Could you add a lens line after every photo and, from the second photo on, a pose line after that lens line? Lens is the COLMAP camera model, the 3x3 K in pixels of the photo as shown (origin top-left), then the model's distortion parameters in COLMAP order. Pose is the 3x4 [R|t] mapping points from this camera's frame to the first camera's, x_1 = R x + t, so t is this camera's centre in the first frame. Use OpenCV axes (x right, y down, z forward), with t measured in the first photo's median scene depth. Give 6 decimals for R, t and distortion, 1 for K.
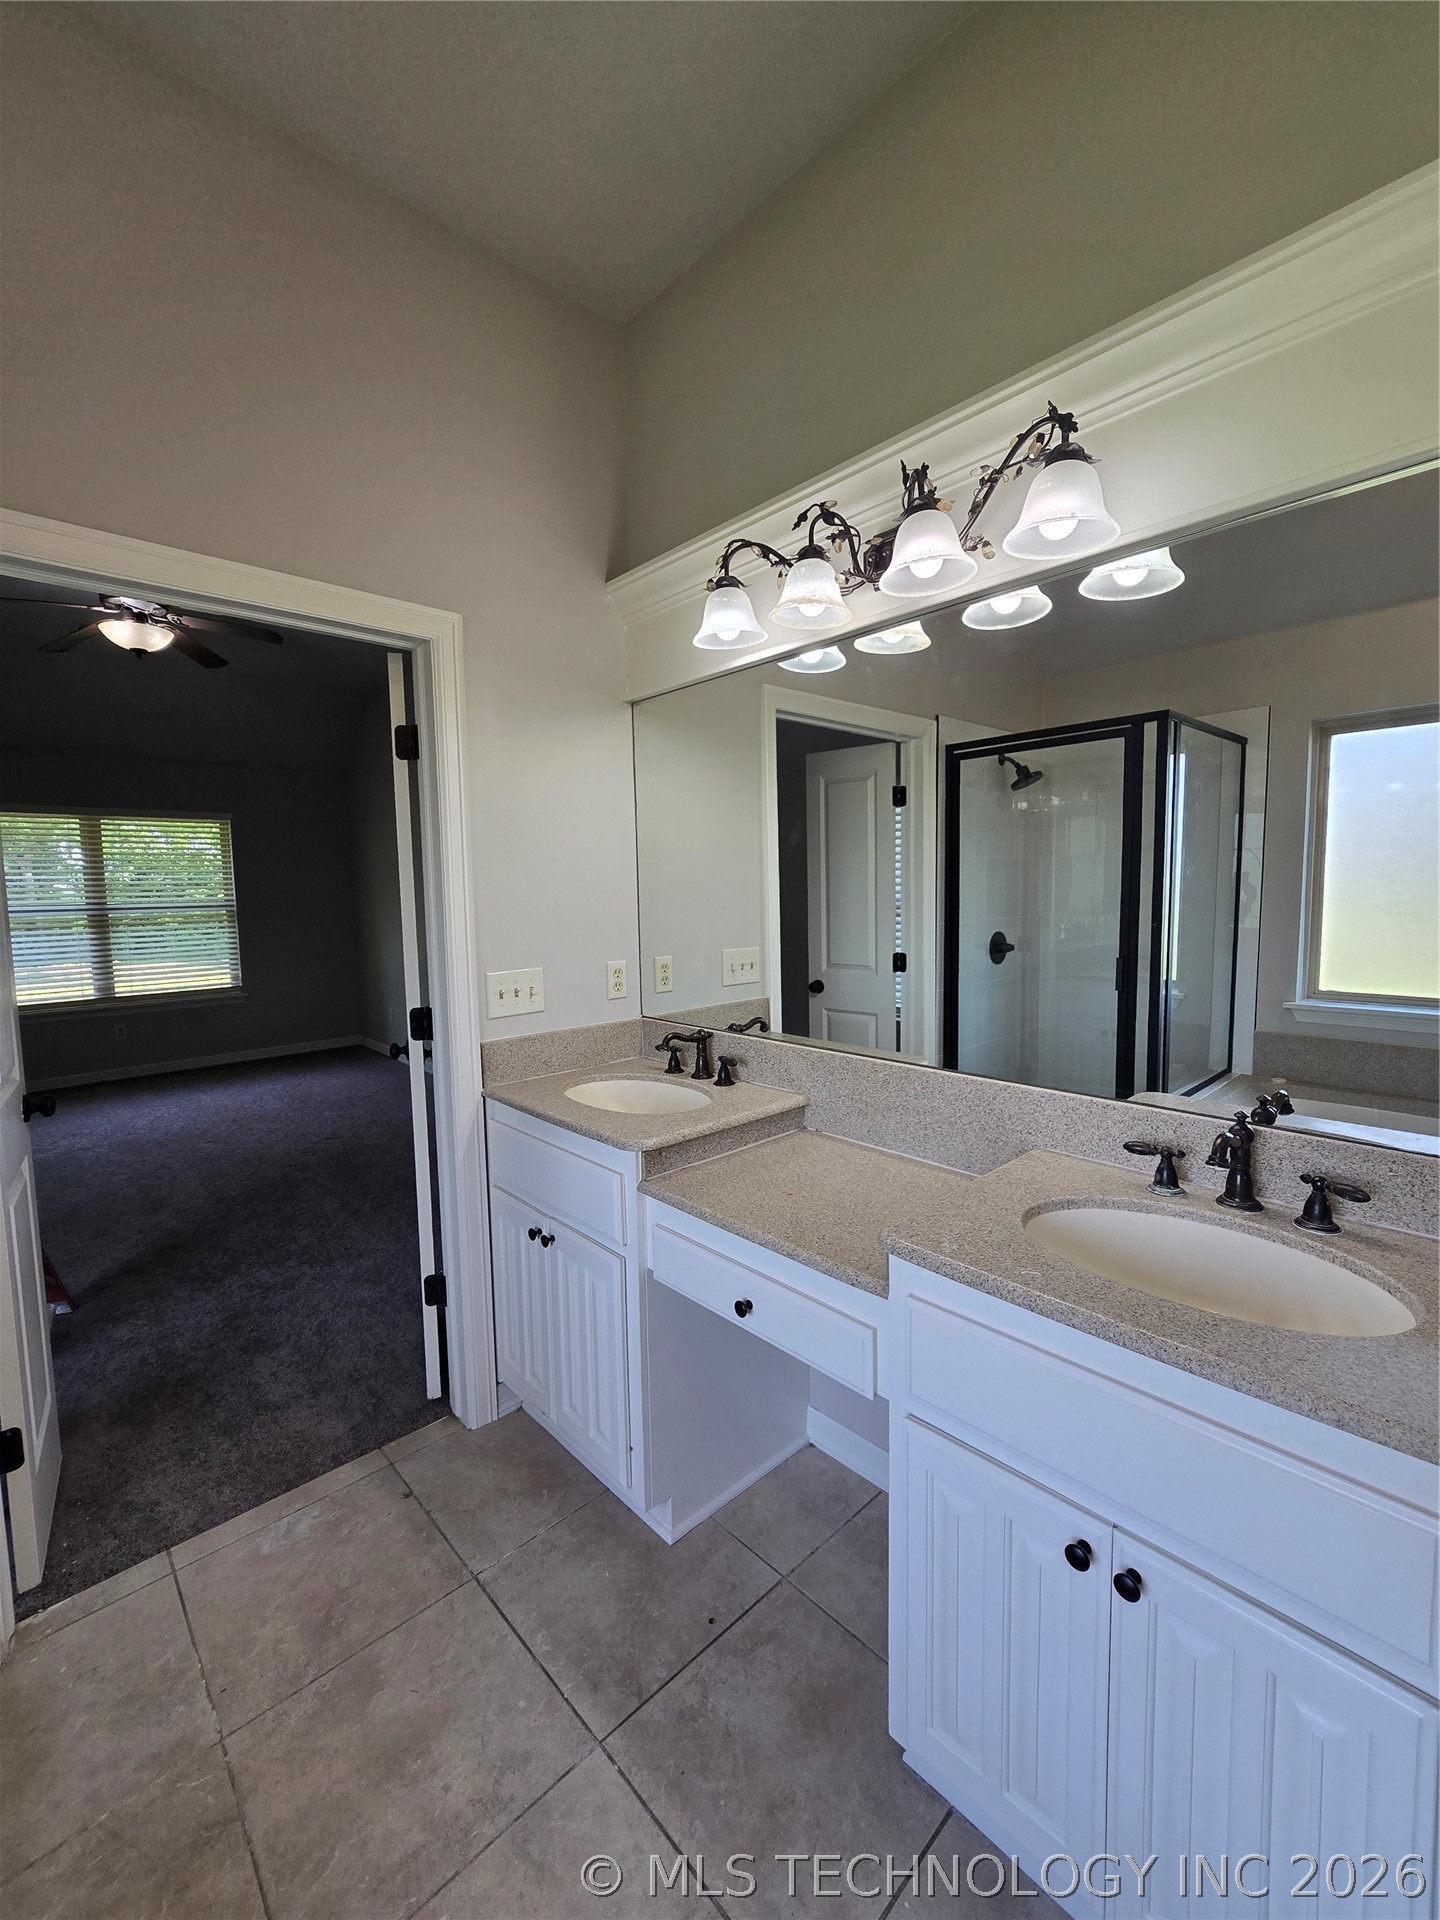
lens RADIAL K [[799.5, 0, 720.0], [0, 799.5, 960.0], [0, 0, 1]] dist [-0.017999, 0.007830]
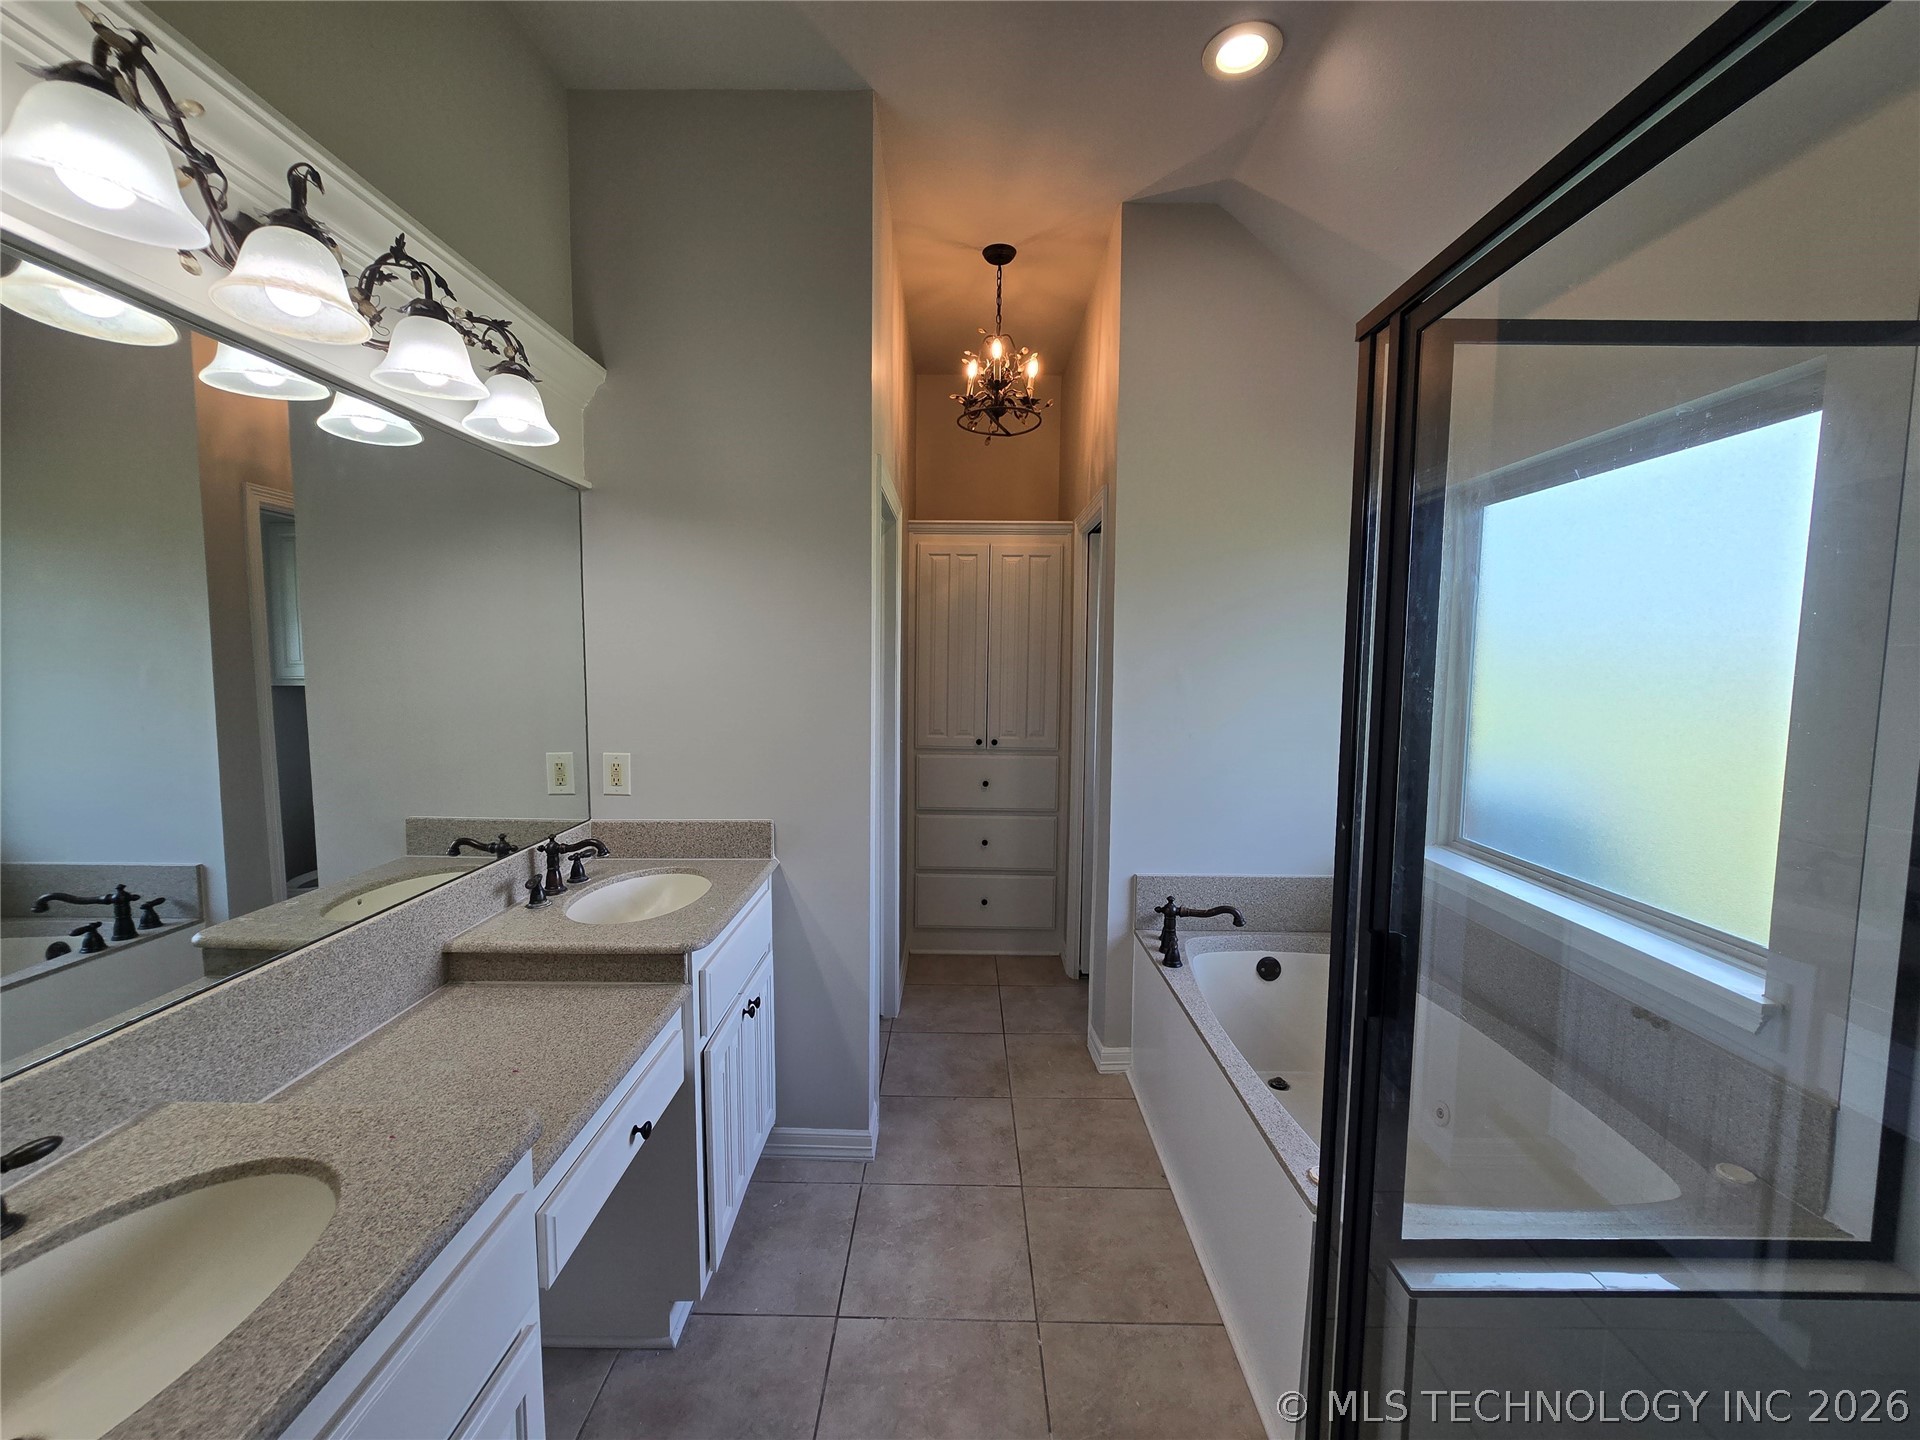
lens RADIAL K [[799.5, 0, 960.0], [0, 799.5, 720.0], [0, 0, 1]] dist [-0.017999, 0.007830]
pose [[-0.730002, -0.057452, 0.681026, -0.734602], [0.053046, 0.988692, 0.140268, -0.156774], [-0.681384, 0.138522, -0.718699, 1.116497]]
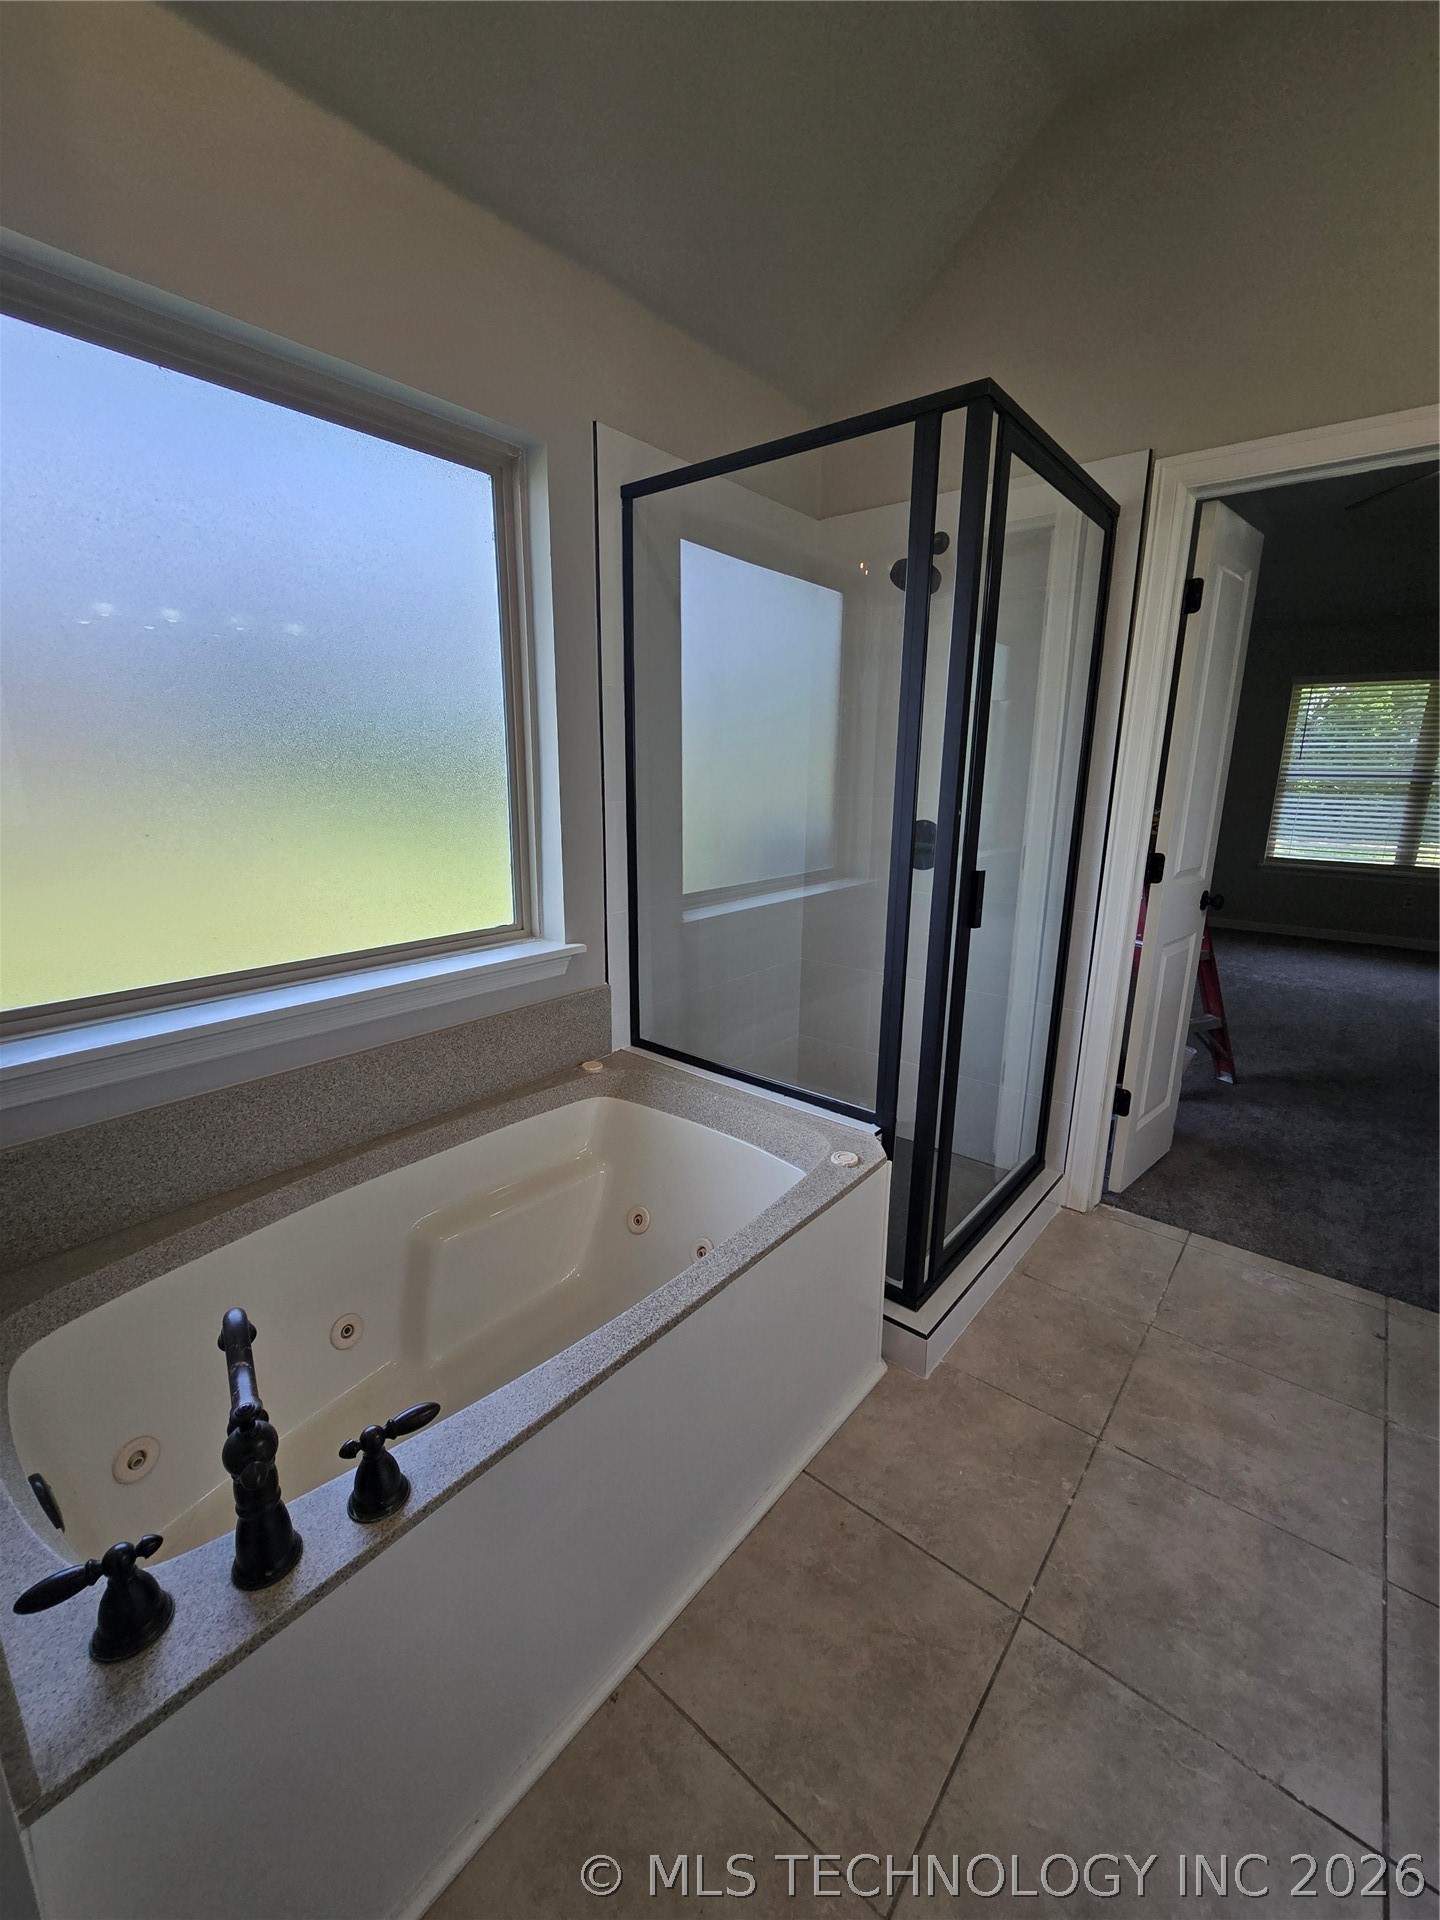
lens RADIAL K [[799.5, 0, 720.0], [0, 799.5, 960.0], [0, 0, 1]] dist [-0.017999, 0.007830]
pose [[0.129261, 0.247334, -0.960270, 0.402880], [-0.099630, 0.966733, 0.235588, 0.042902], [0.986593, 0.065219, 0.149602, -0.045547]]
